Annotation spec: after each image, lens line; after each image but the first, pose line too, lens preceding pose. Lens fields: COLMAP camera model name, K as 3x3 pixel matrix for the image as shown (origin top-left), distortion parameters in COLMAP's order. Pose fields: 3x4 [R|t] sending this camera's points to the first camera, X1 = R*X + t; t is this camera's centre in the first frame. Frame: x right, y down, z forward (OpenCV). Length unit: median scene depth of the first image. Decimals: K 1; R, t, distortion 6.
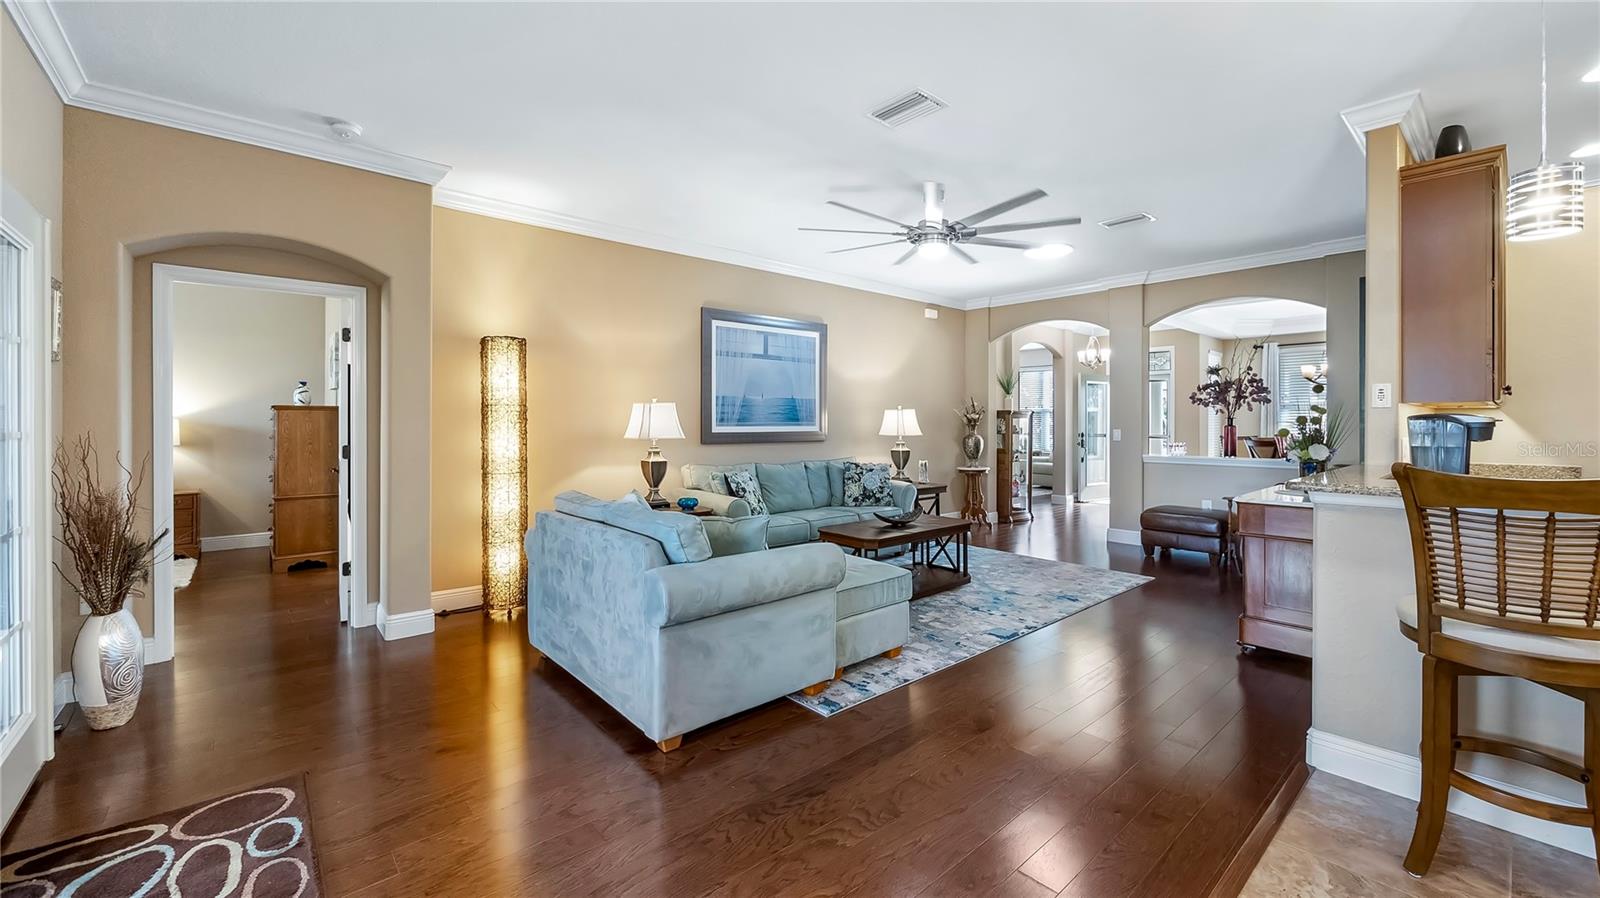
lens RADIAL K [[634.6, 0, 794.3], [0, 634.6, 420.4], [0, 0, 1]] dist [-0.010545, 0.002029]
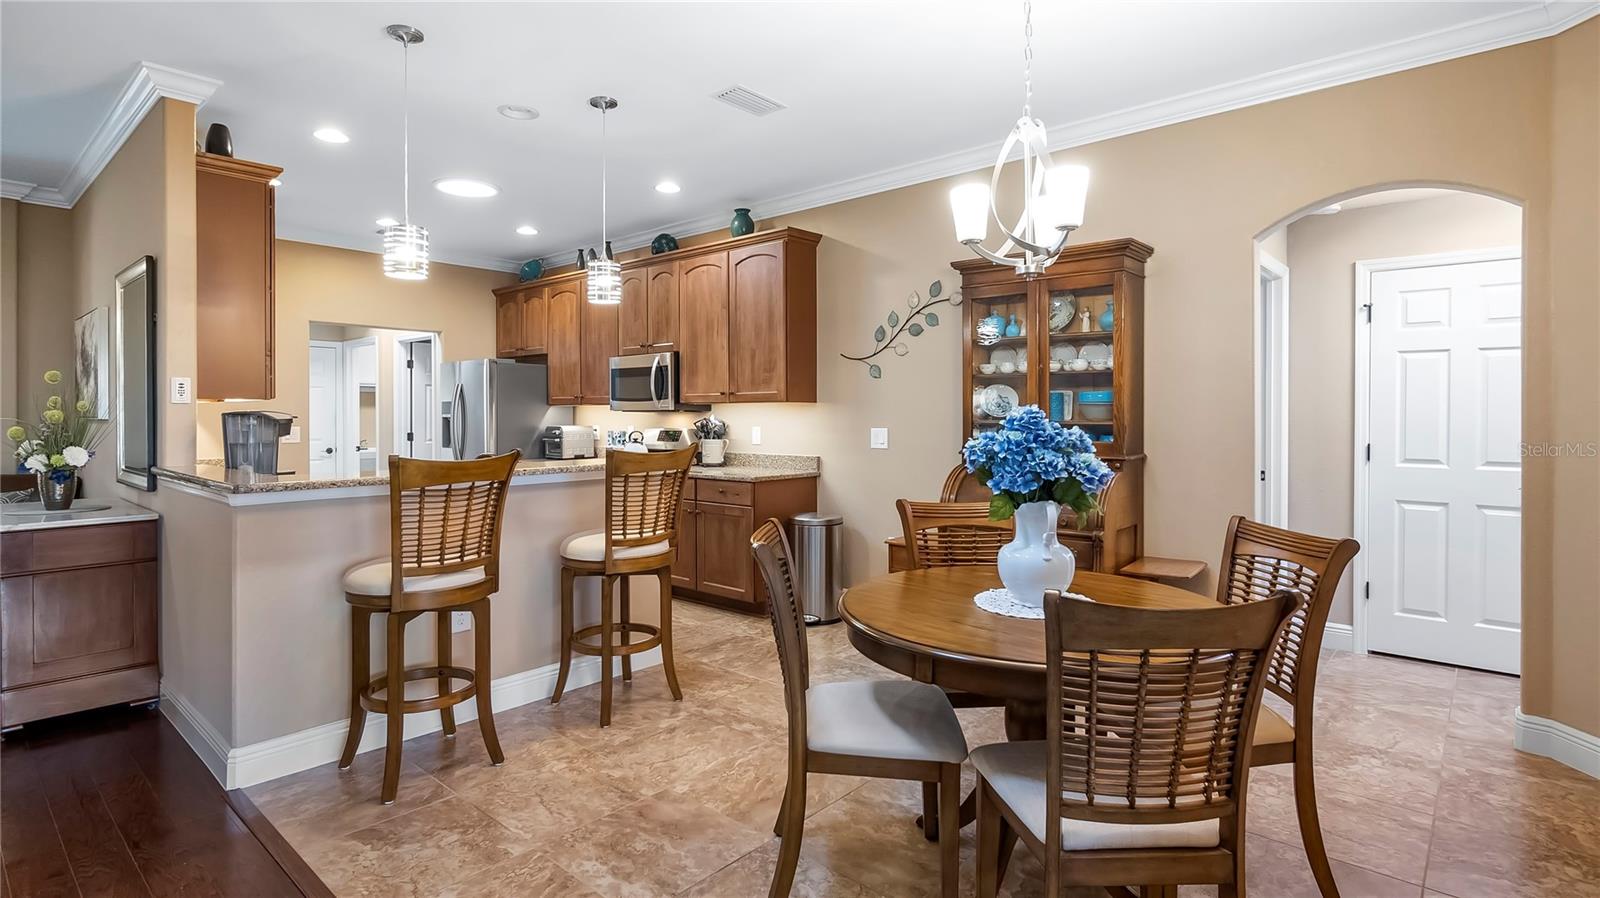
lens RADIAL K [[793.3, 0, 800.5], [0, 793.3, 418.3], [0, 0, 1]] dist [-0.002271, 0.002088]
pose [[-0.132149, -0.005613, 0.991214, -0.174554], [-0.000271, 0.999984, 0.005627, -0.002551], [-0.991230, 0.000475, -0.132148, 0.126384]]
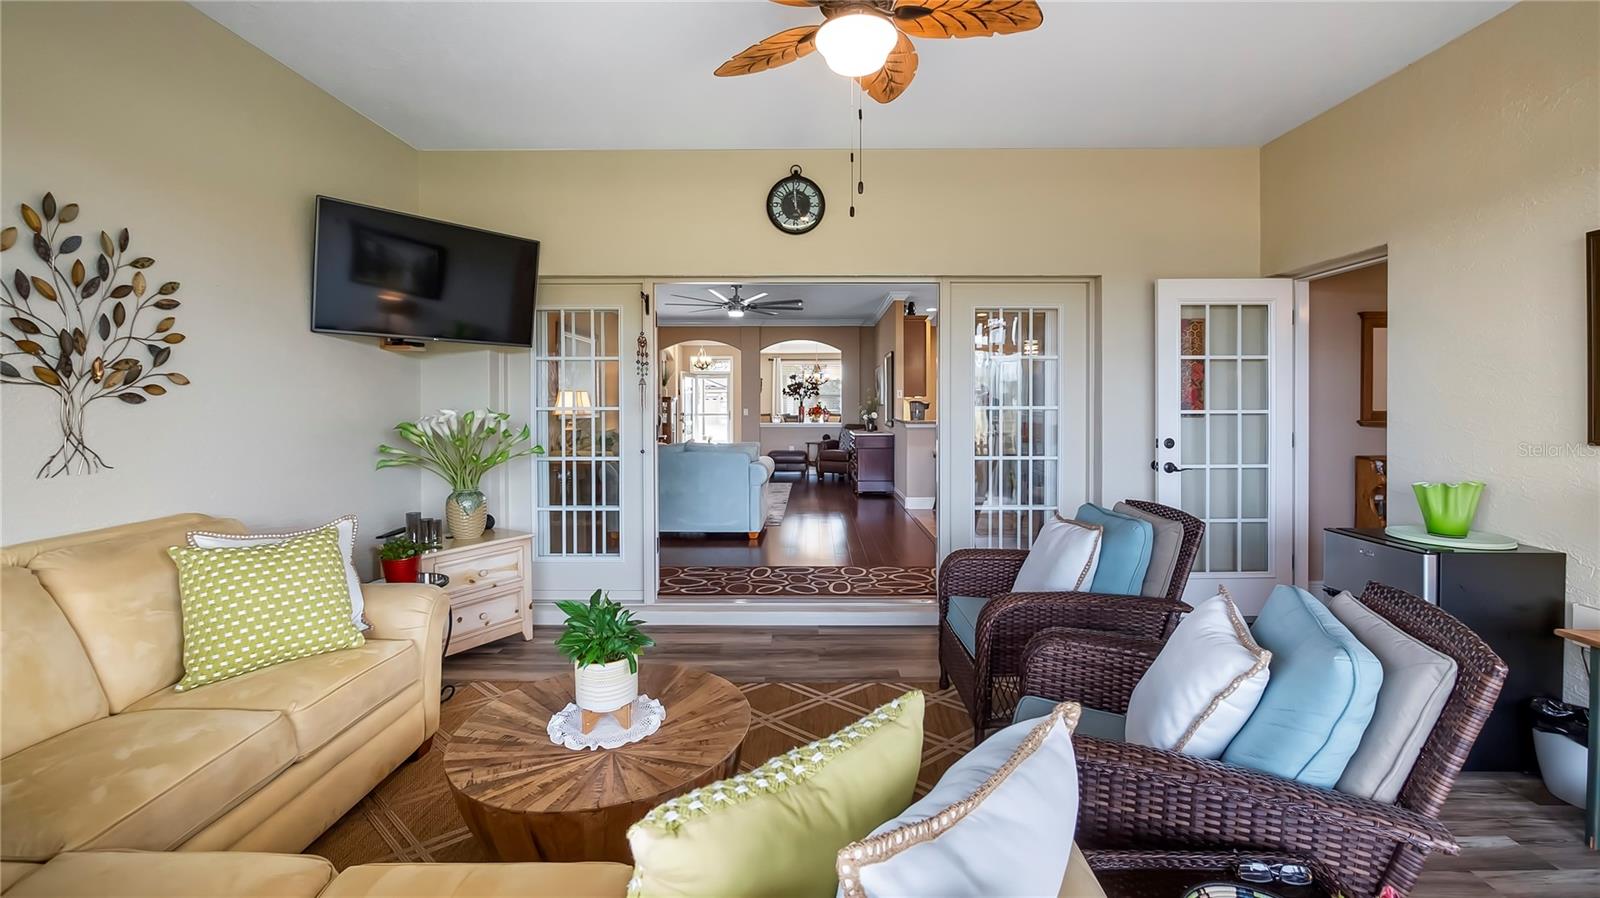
lens RADIAL K [[634.6, 0, 826.1], [0, 634.6, 410.4], [0, 0, 1]] dist [-0.010545, 0.002029]
pose [[0.635781, -0.005221, 0.771851, -0.787491], [-0.000843, 0.999972, 0.007458, 0.006552], [-0.771869, -0.005393, 0.635759, -0.309547]]
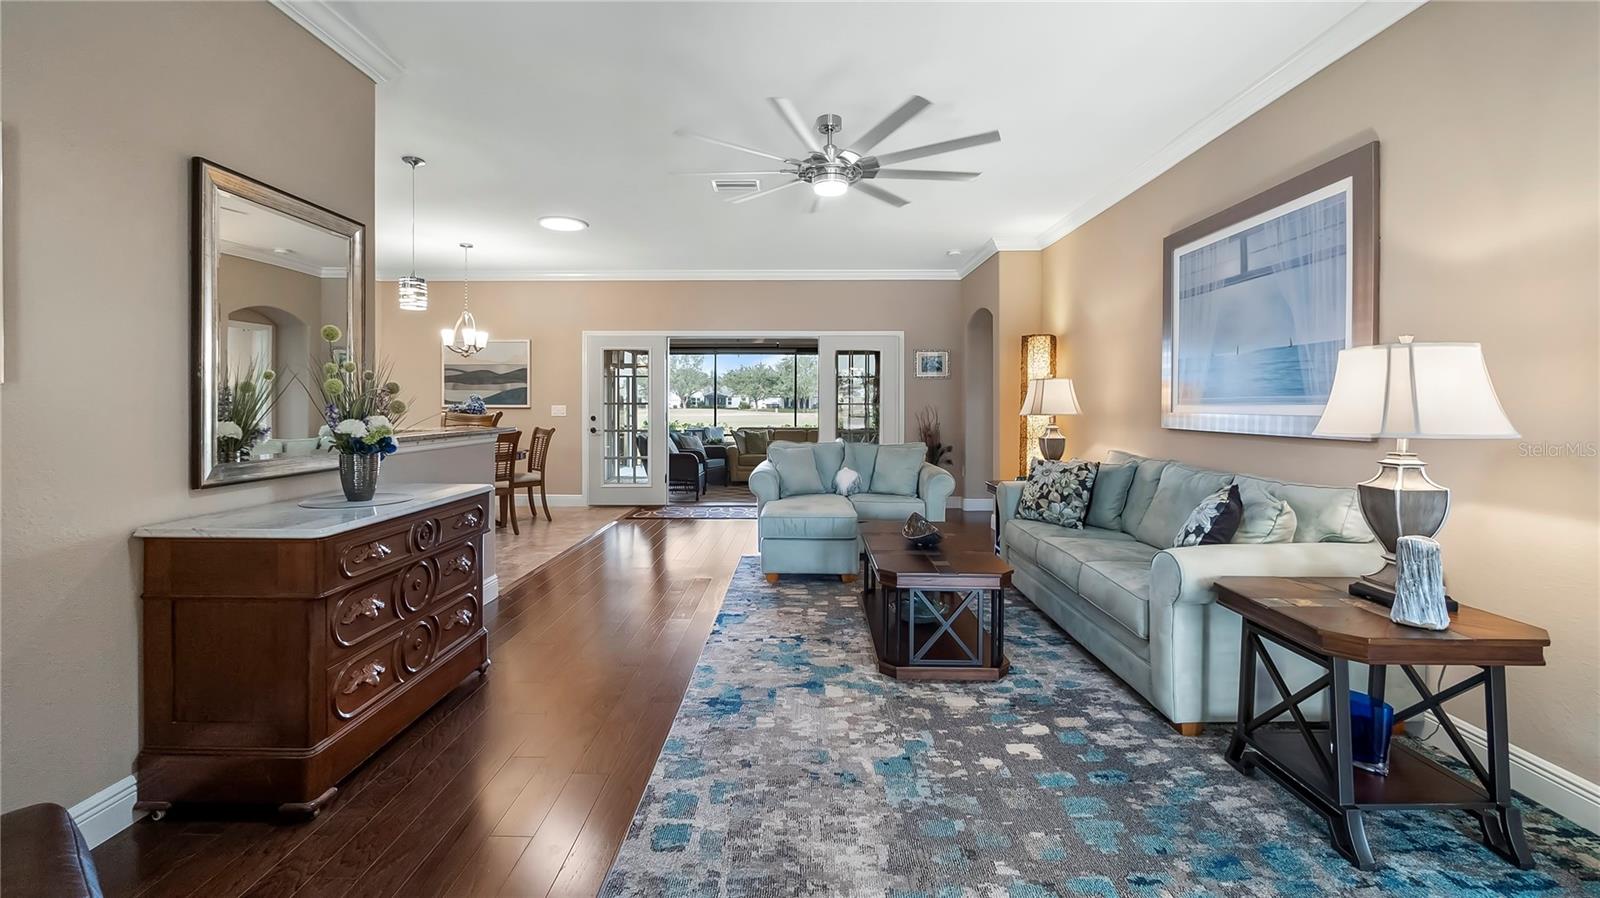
lens RADIAL K [[634.6, 0, 792.7], [0, 634.6, 407.9], [0, 0, 1]] dist [-0.010545, 0.002029]
pose [[-0.661218, -0.002276, -0.750190, 0.630528], [-0.006931, 0.999971, 0.003075, 0.013390], [0.750162, 0.007233, -0.661215, 1.089321]]
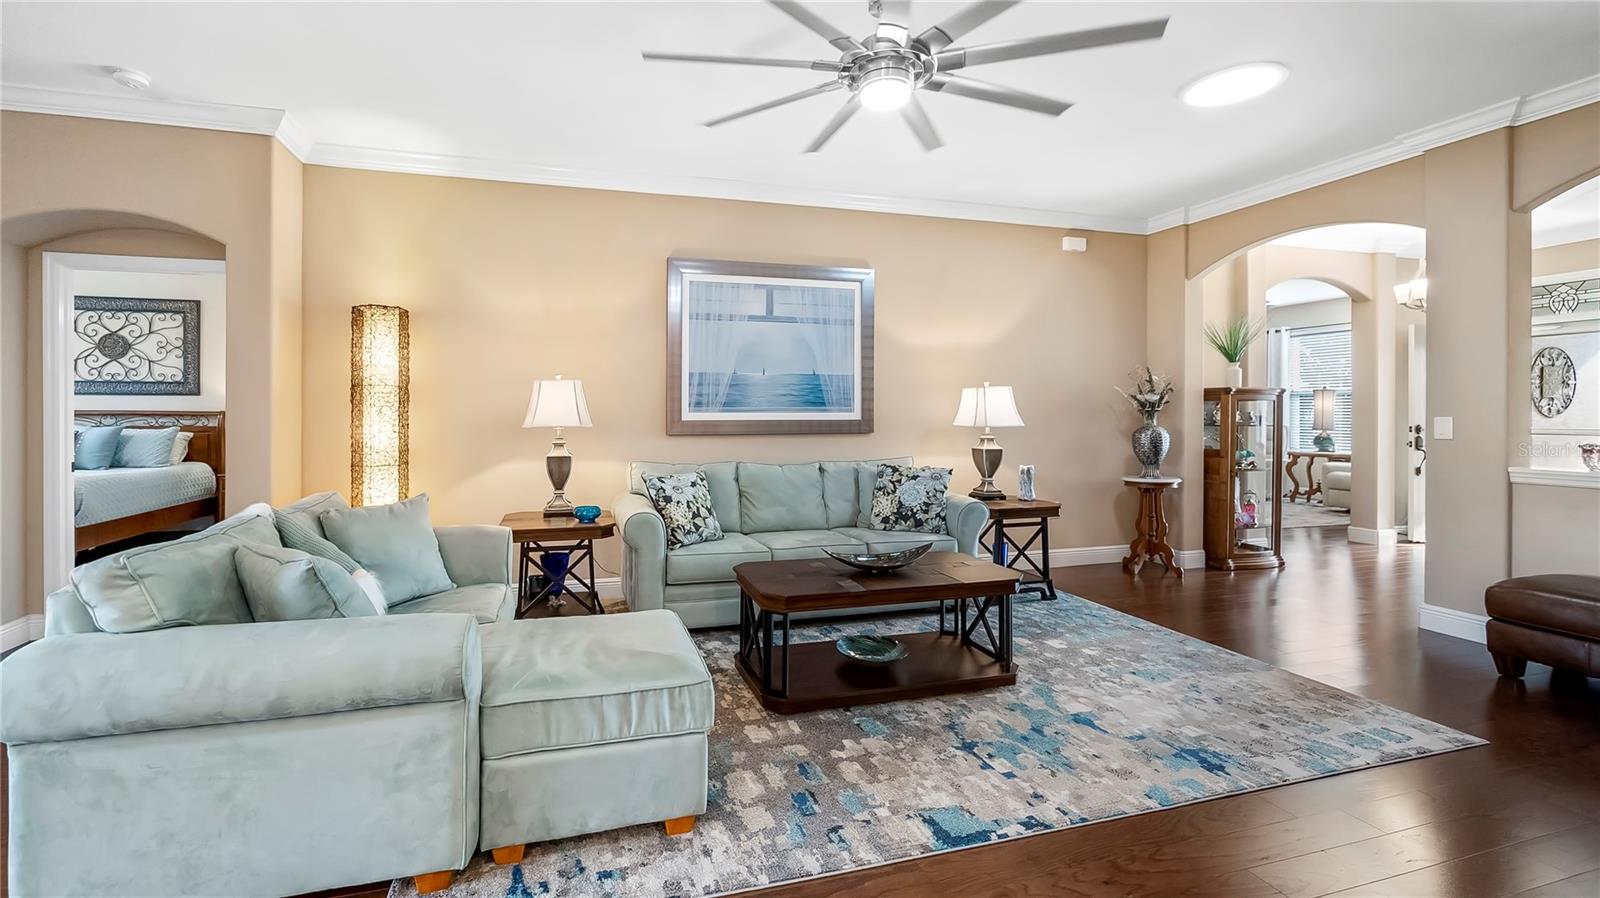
lens RADIAL K [[634.6, 0, 744.3], [0, 634.6, 421.8], [0, 0, 1]] dist [-0.010545, 0.002029]
pose [[0.893861, -0.000296, -0.448343, 0.265600], [0.004529, 0.999955, 0.008369, 0.013962], [0.448321, -0.009511, 0.893822, 0.329251]]
